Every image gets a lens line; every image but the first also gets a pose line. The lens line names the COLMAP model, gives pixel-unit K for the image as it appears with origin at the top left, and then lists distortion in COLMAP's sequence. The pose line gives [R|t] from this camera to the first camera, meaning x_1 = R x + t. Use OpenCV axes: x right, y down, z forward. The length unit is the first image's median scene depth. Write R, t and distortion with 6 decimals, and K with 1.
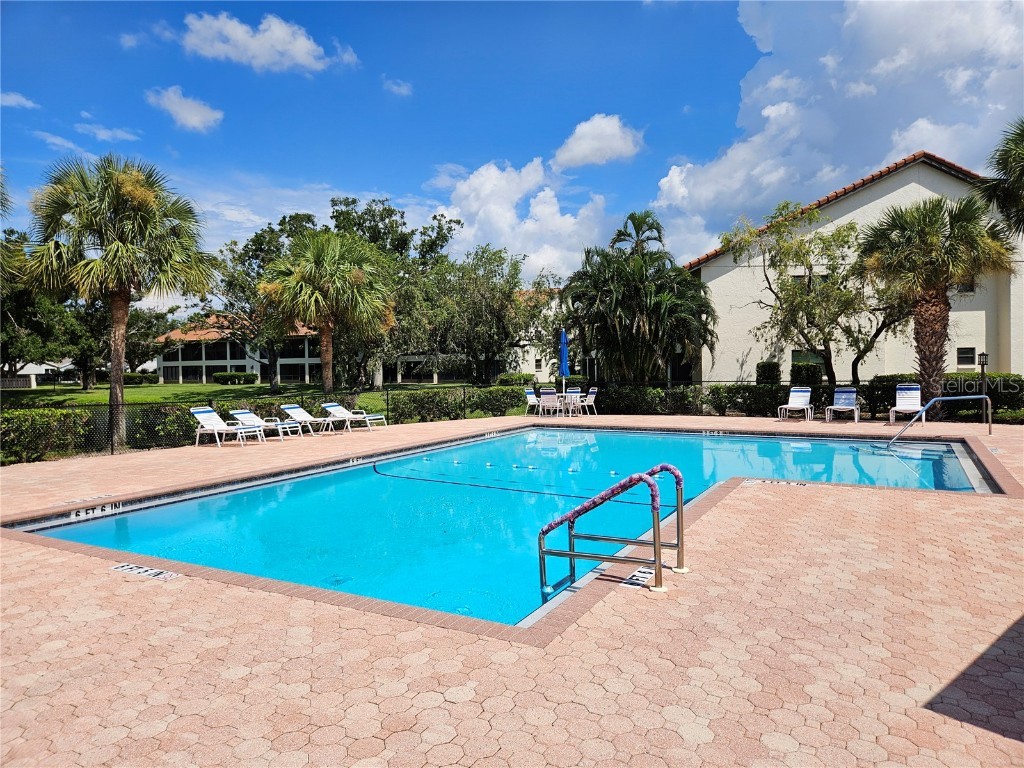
lens RADIAL K [[685.2, 0, 524.2], [0, 685.2, 383.1], [0, 0, 1]] dist [0.070472, -0.061952]
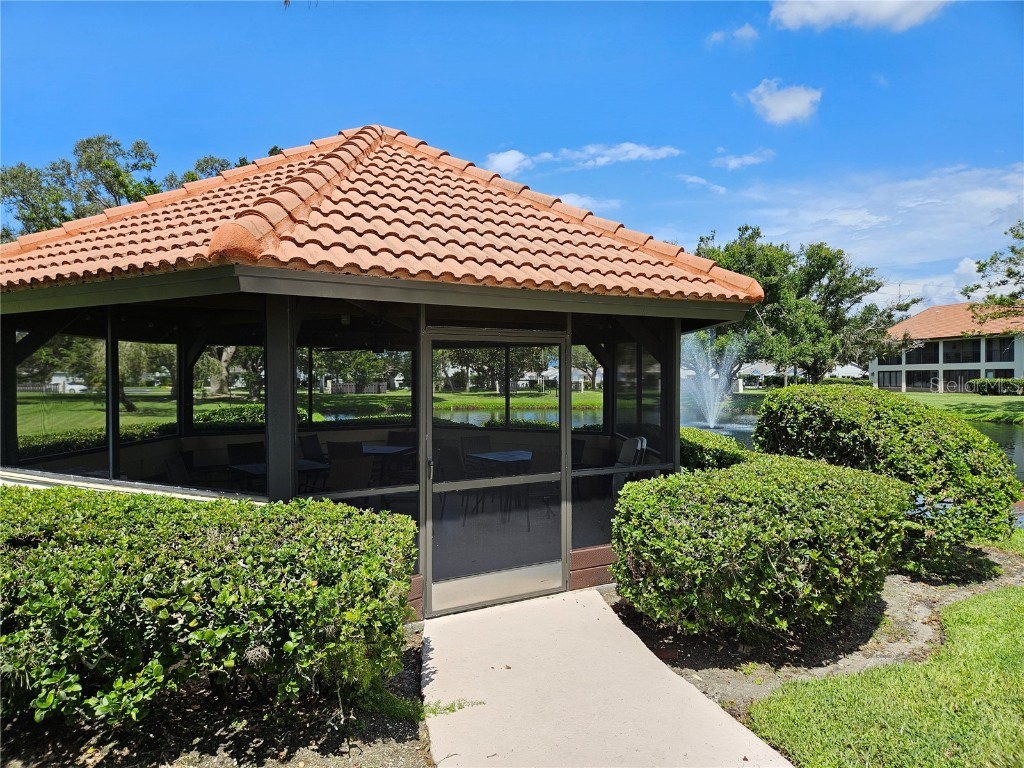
lens RADIAL K [[689.1, 0, 512.0], [0, 689.1, 384.0], [0, 0, 1]] dist [0.031187, -0.004565]
pose [[0.676257, 0.020339, -0.736385, -0.282908], [-0.029931, 0.999552, 0.000121, 0.007355], [0.736057, 0.021958, 0.676563, 0.143523]]
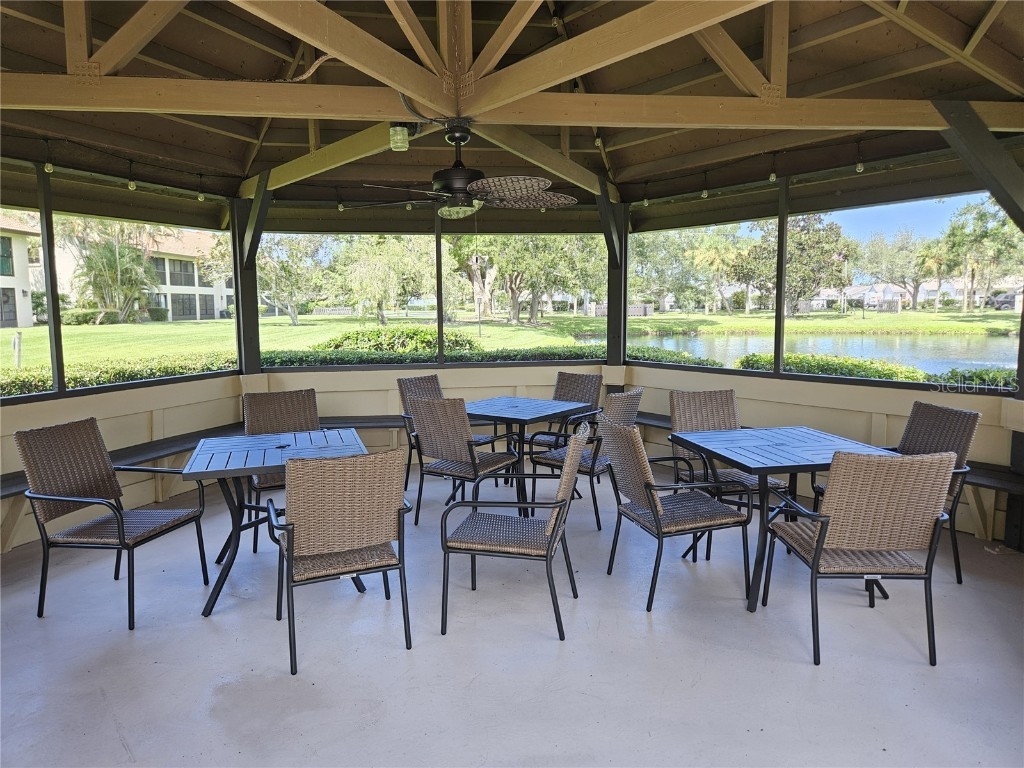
lens RADIAL K [[694.6, 0, 516.4], [0, 694.6, 379.7], [0, 0, 1]] dist [0.084655, -0.064796]
pose [[0.348612, 0.114174, -0.930287, -0.341439], [-0.021813, 0.993272, 0.113730, 0.009715], [0.937013, -0.019355, 0.348757, 0.199896]]
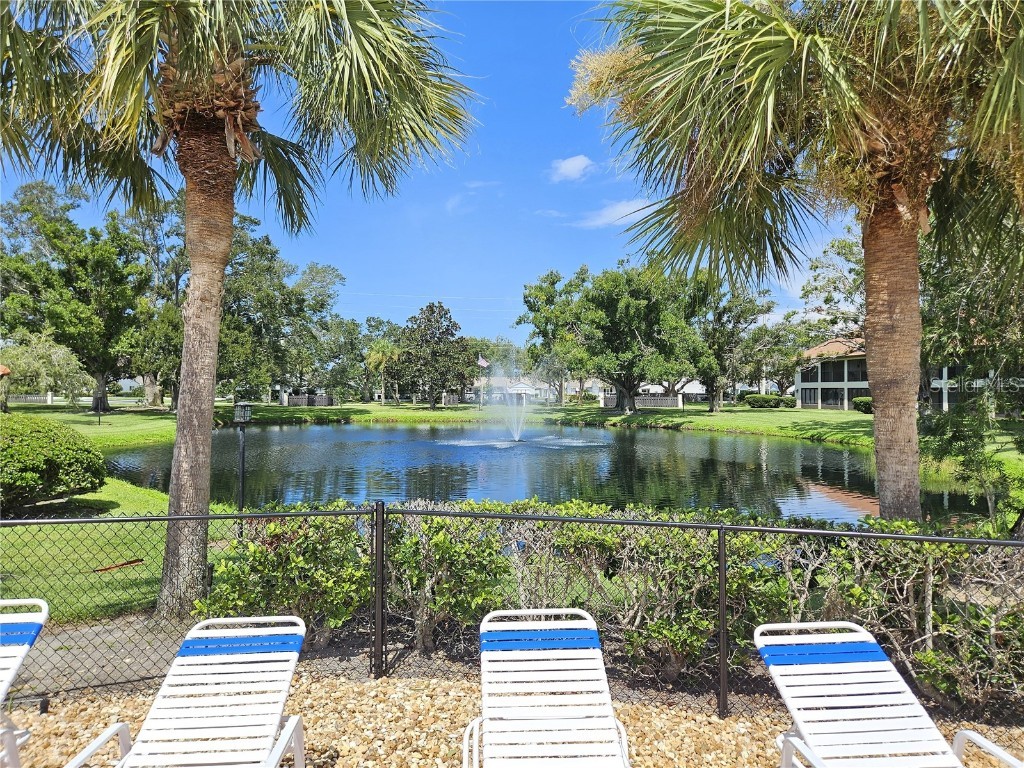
lens RADIAL K [[703.2, 0, 512.0], [0, 703.2, 384.0], [0, 0, 1]] dist [0.078682, -0.060055]
pose [[0.605652, 0.012415, -0.795633, -0.052104], [-0.036656, 0.999252, -0.012312, -0.007298], [0.794885, 0.036622, 0.605654, 0.260553]]
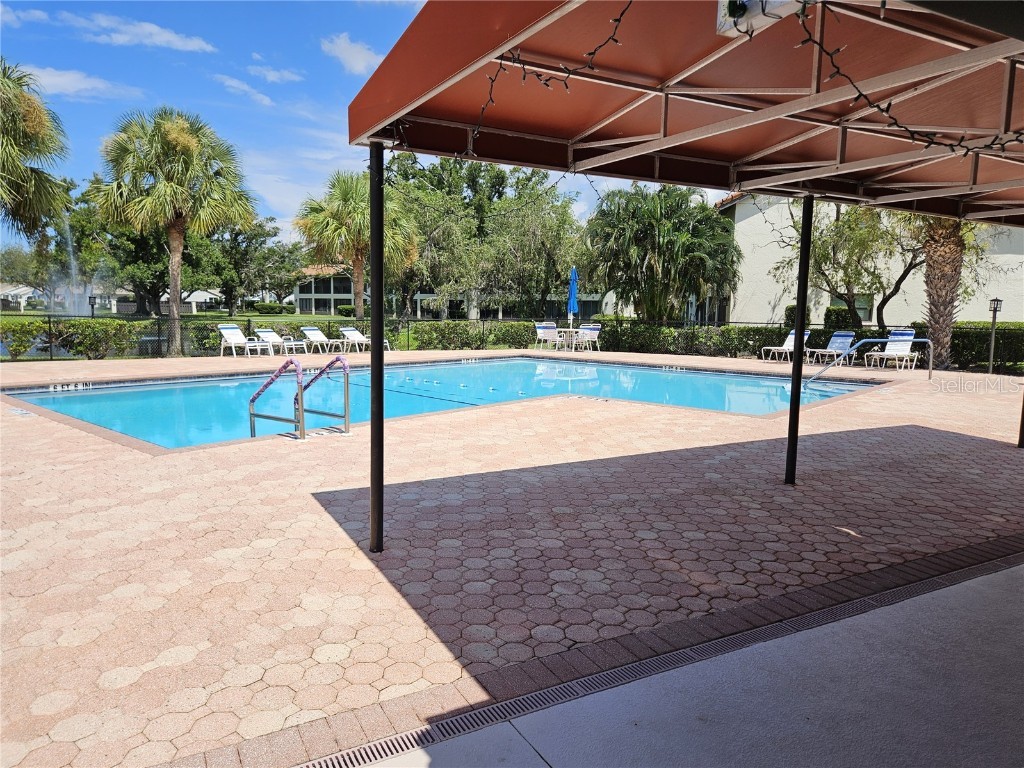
lens RADIAL K [[703.2, 0, 512.0], [0, 703.2, 384.0], [0, 0, 1]] dist [0.078682, -0.060055]
pose [[0.974714, 0.055825, -0.216368, 0.075645], [-0.038190, 0.995662, 0.084849, 0.004079], [0.220166, -0.074440, 0.972618, -0.023375]]
